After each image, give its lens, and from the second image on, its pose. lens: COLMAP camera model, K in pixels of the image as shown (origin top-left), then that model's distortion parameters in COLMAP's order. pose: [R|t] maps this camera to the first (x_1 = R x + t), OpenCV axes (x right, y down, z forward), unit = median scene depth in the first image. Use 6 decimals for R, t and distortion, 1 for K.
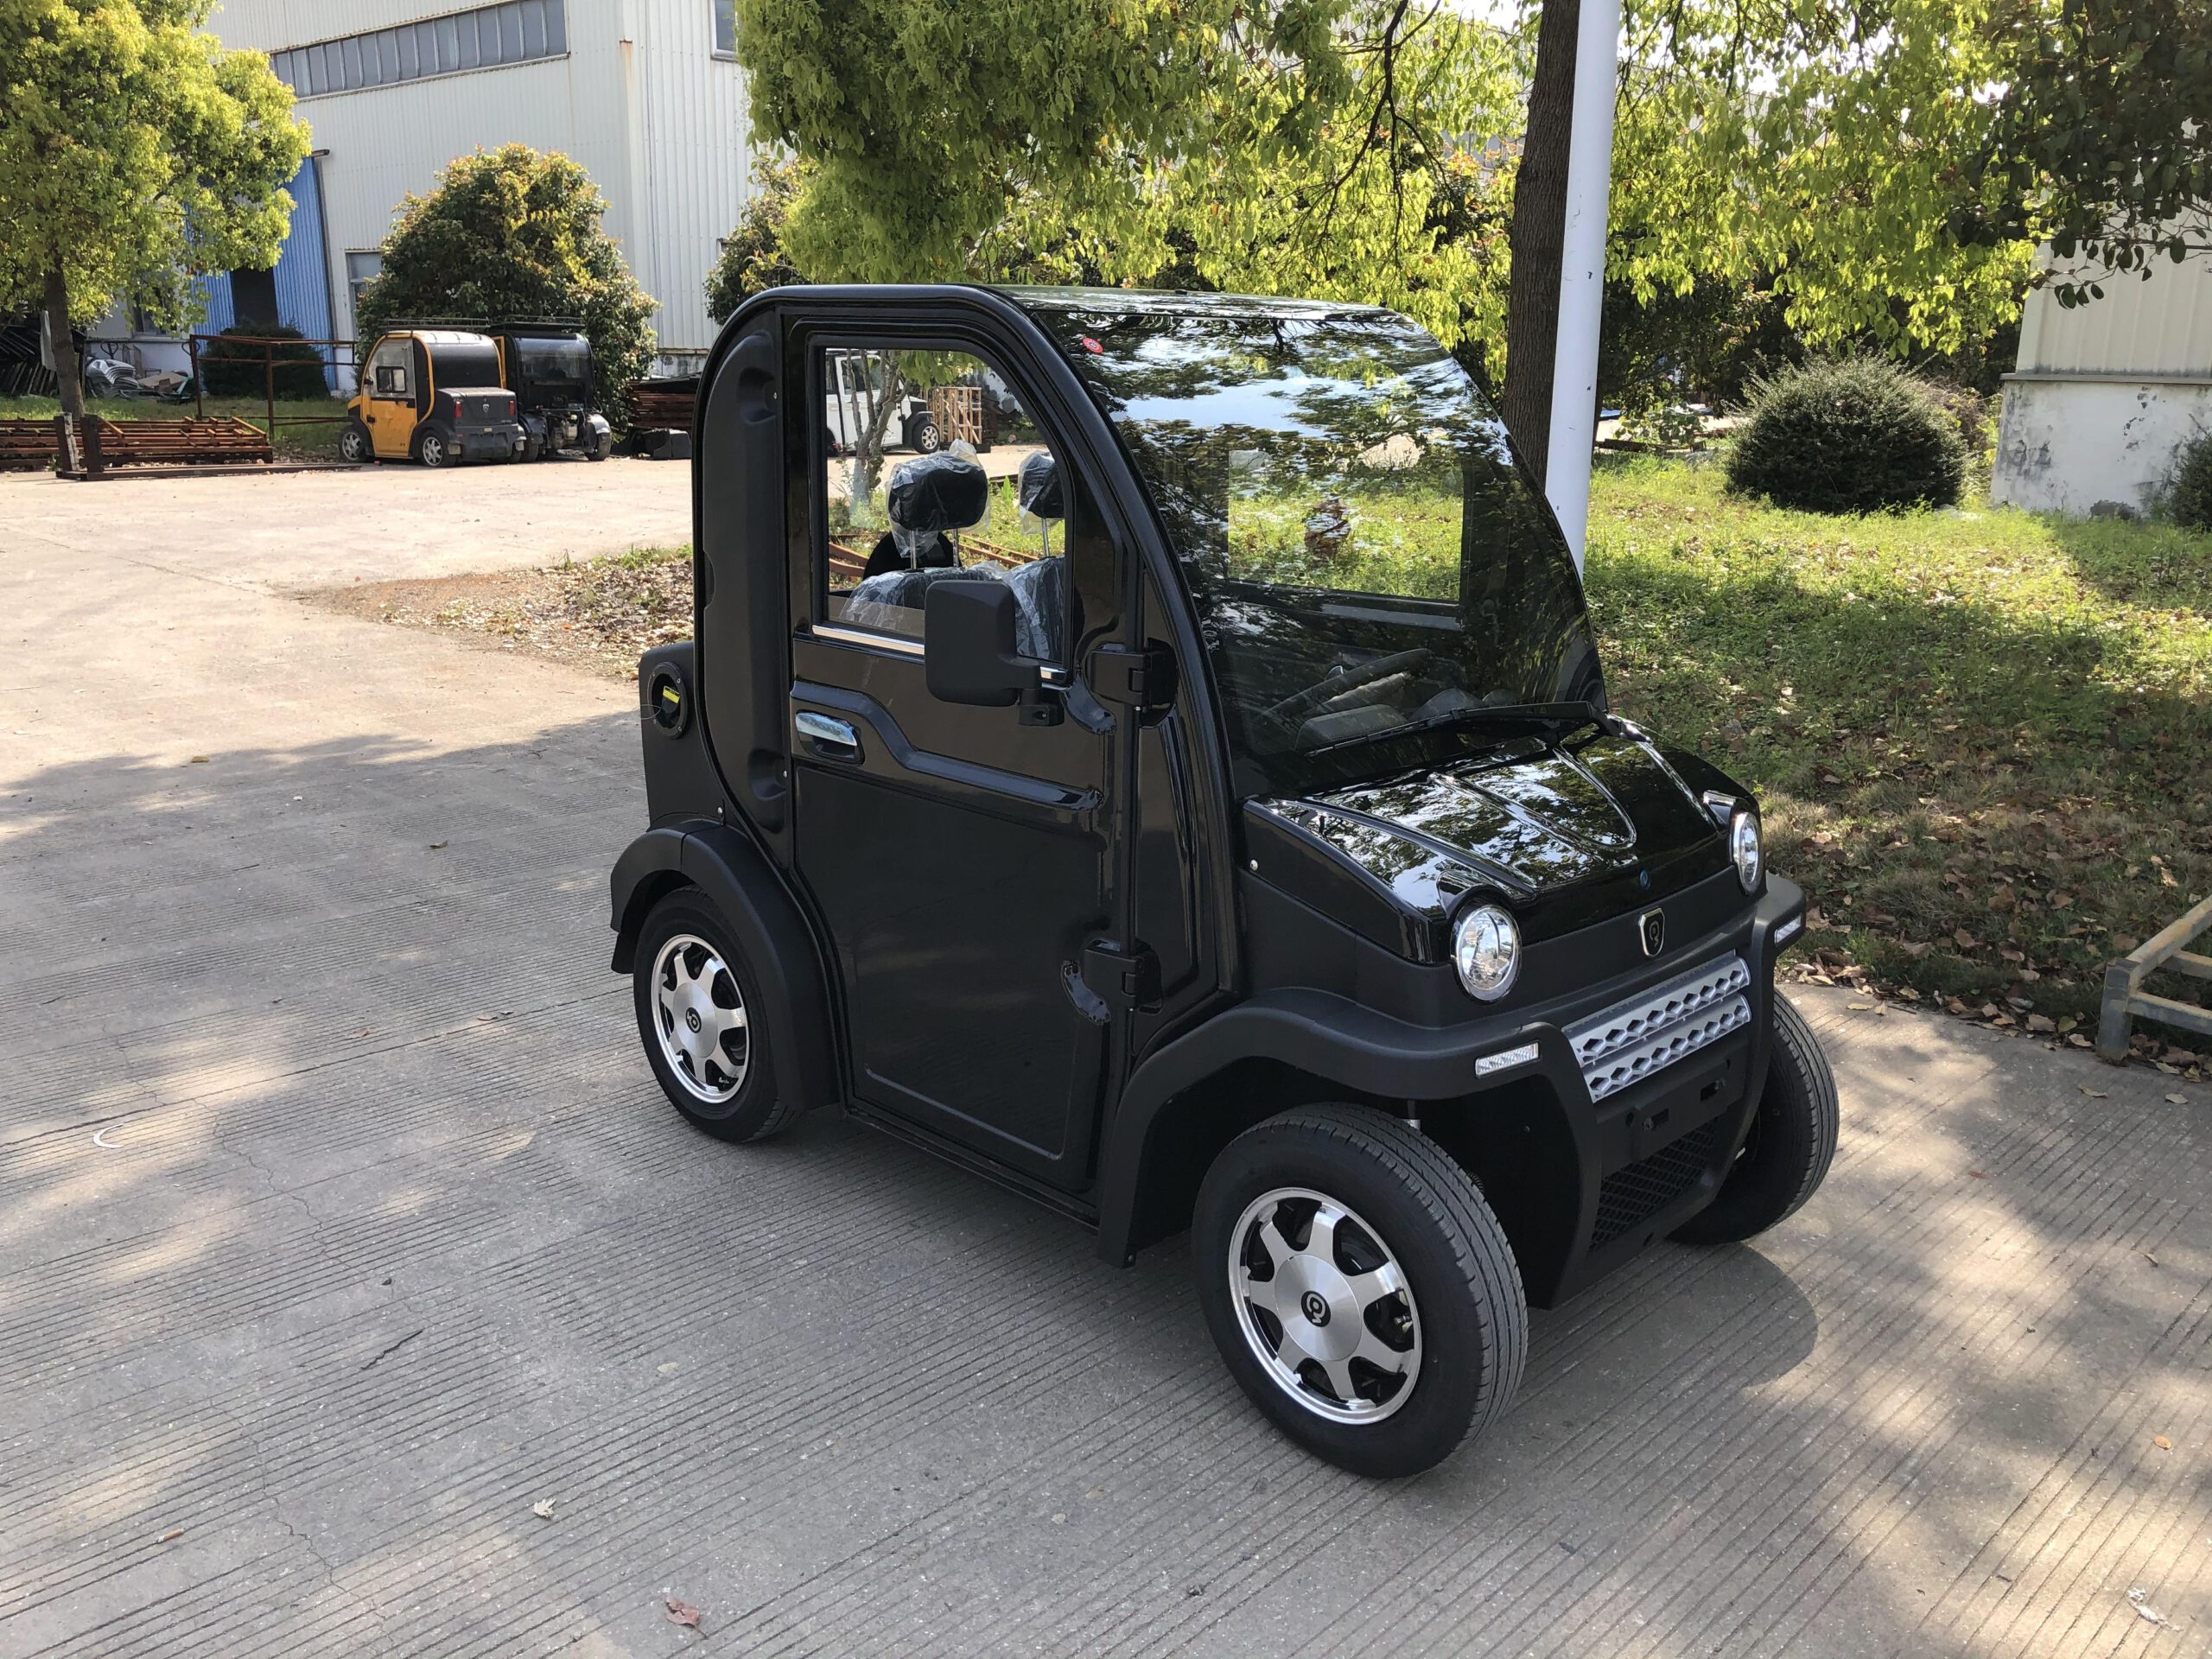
lens RADIAL K [[1820.4, 0, 1095.8], [0, 1820.4, 824.1], [0, 0, 1]] dist [0.000394, -0.005844]
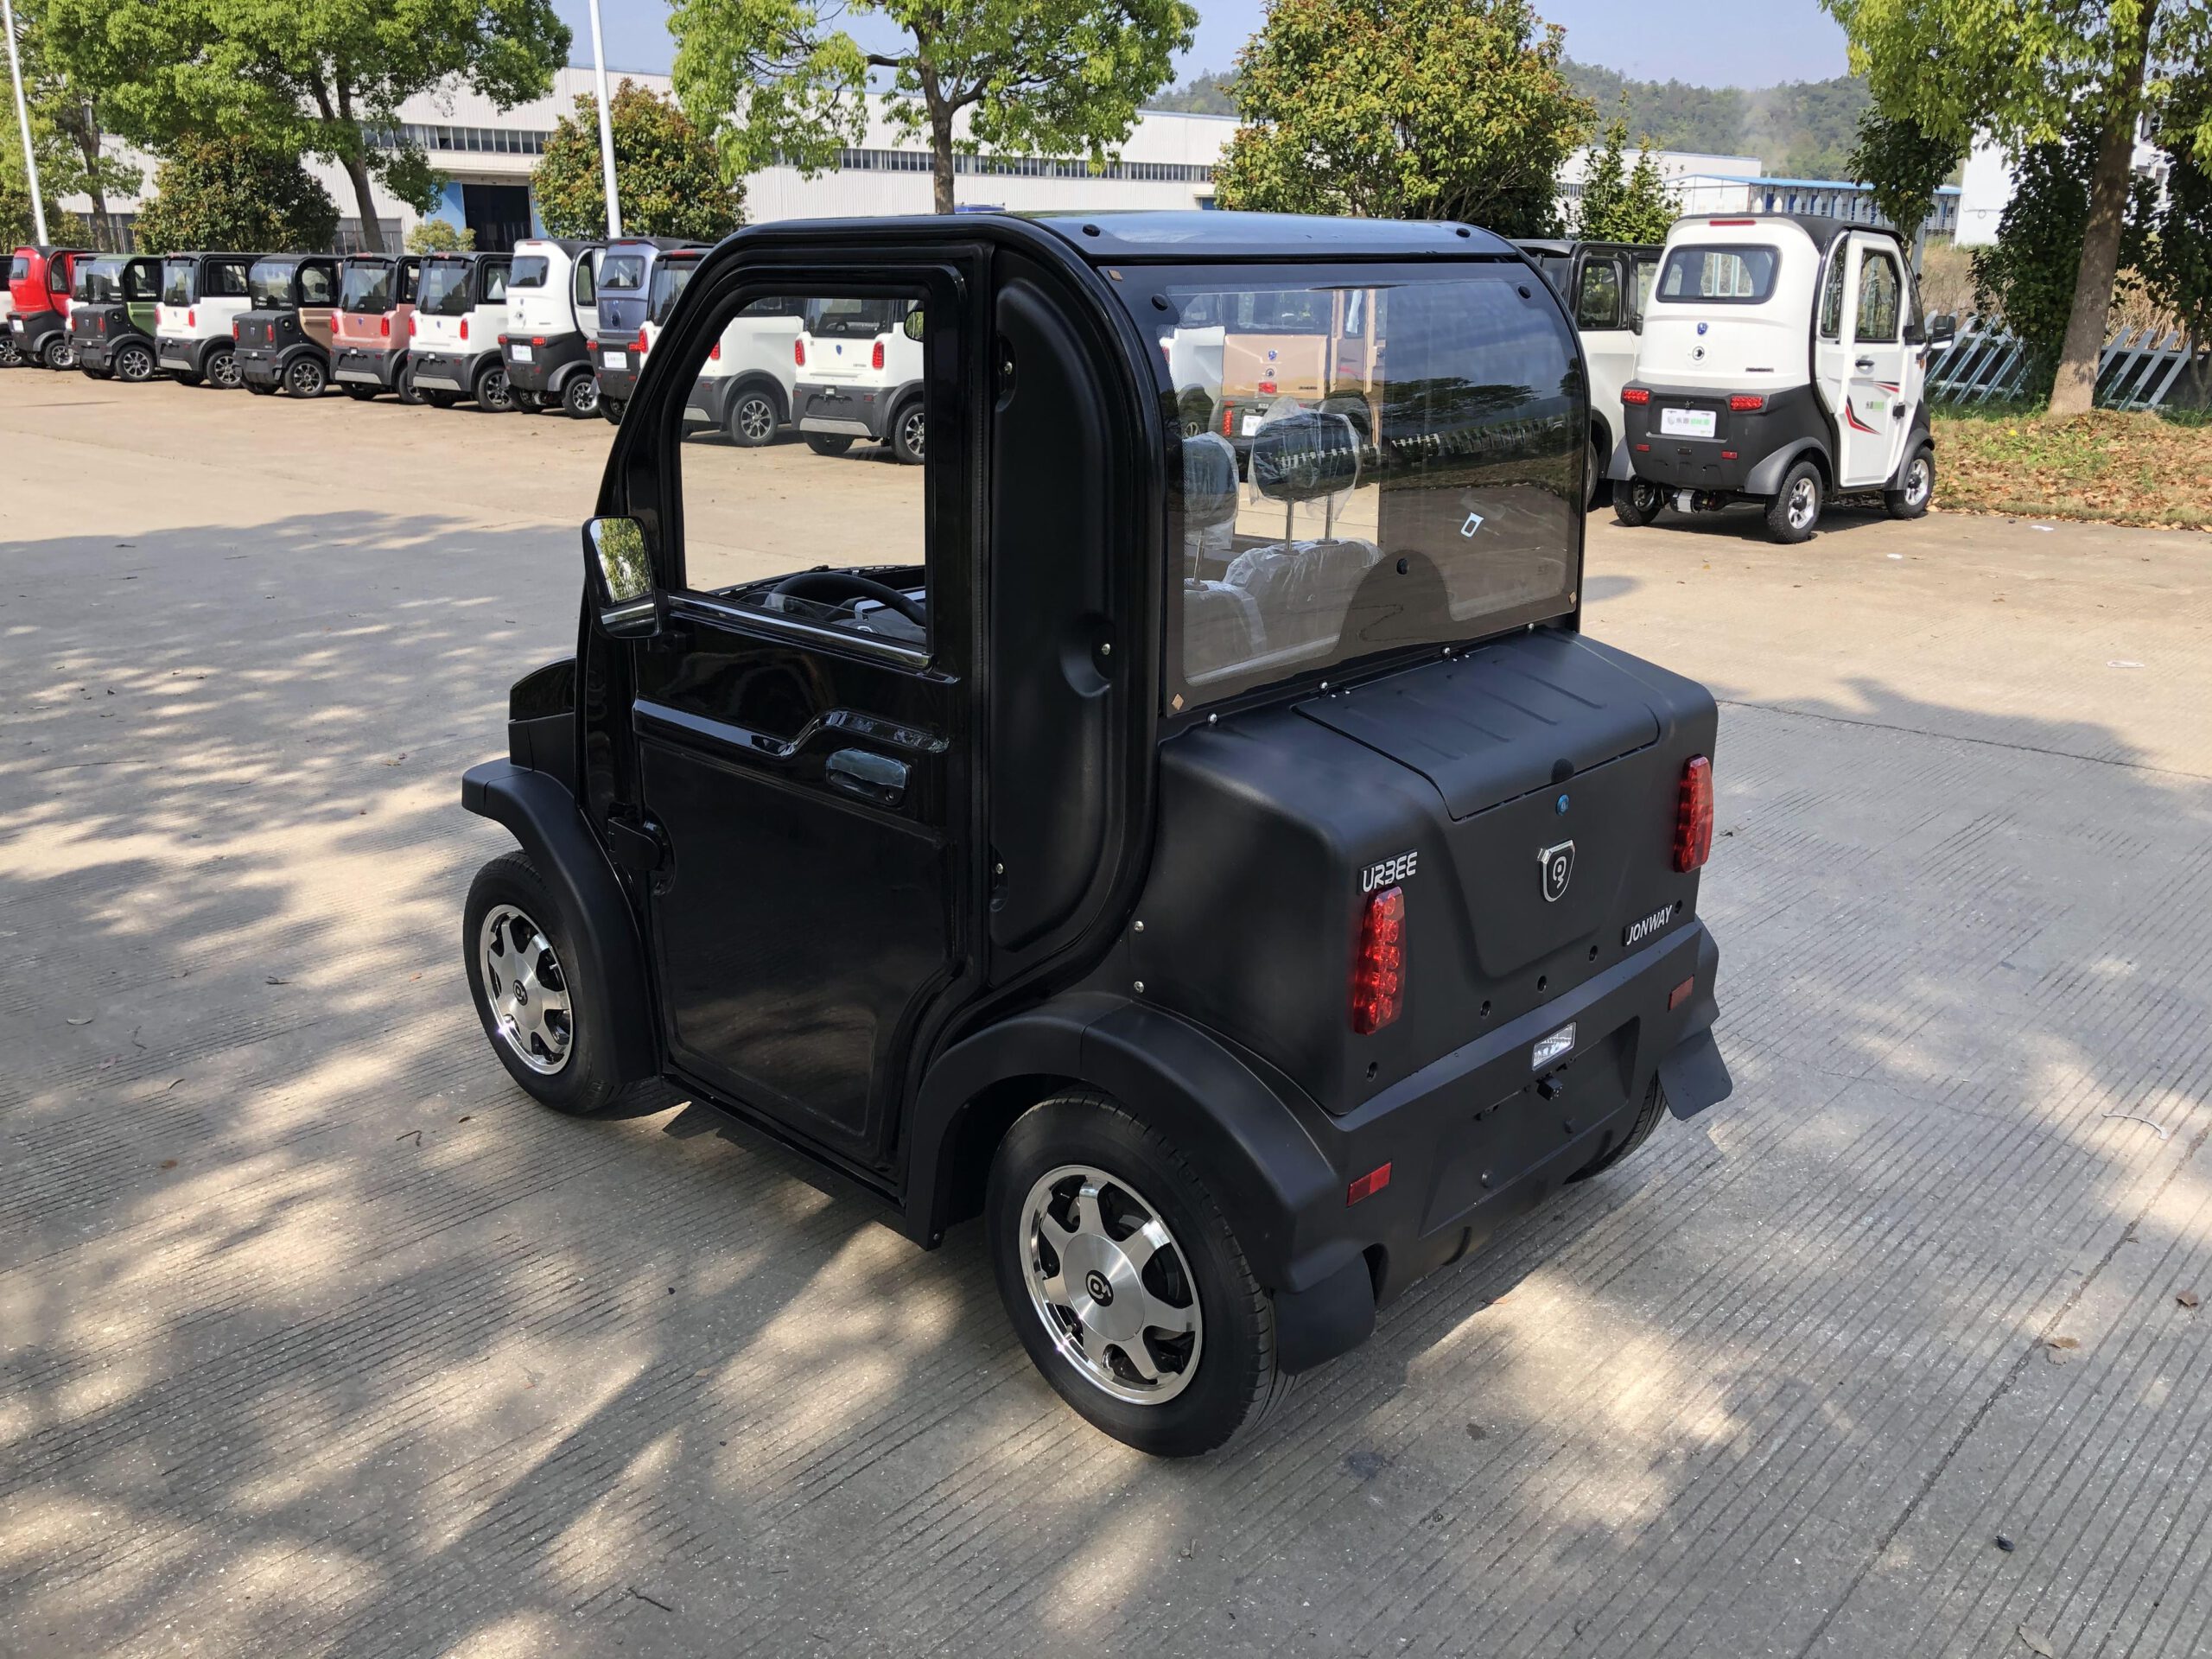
lens RADIAL K [[1830.2, 0, 1088.6], [0, 1830.2, 797.0], [0, 0, 1]] dist [0.007755, 0.011176]
pose [[-0.999449, 0.018511, -0.027553, 0.006322], [0.001904, 0.860672, 0.509156, -0.082610], [0.033139, 0.508823, -0.860233, 0.314510]]
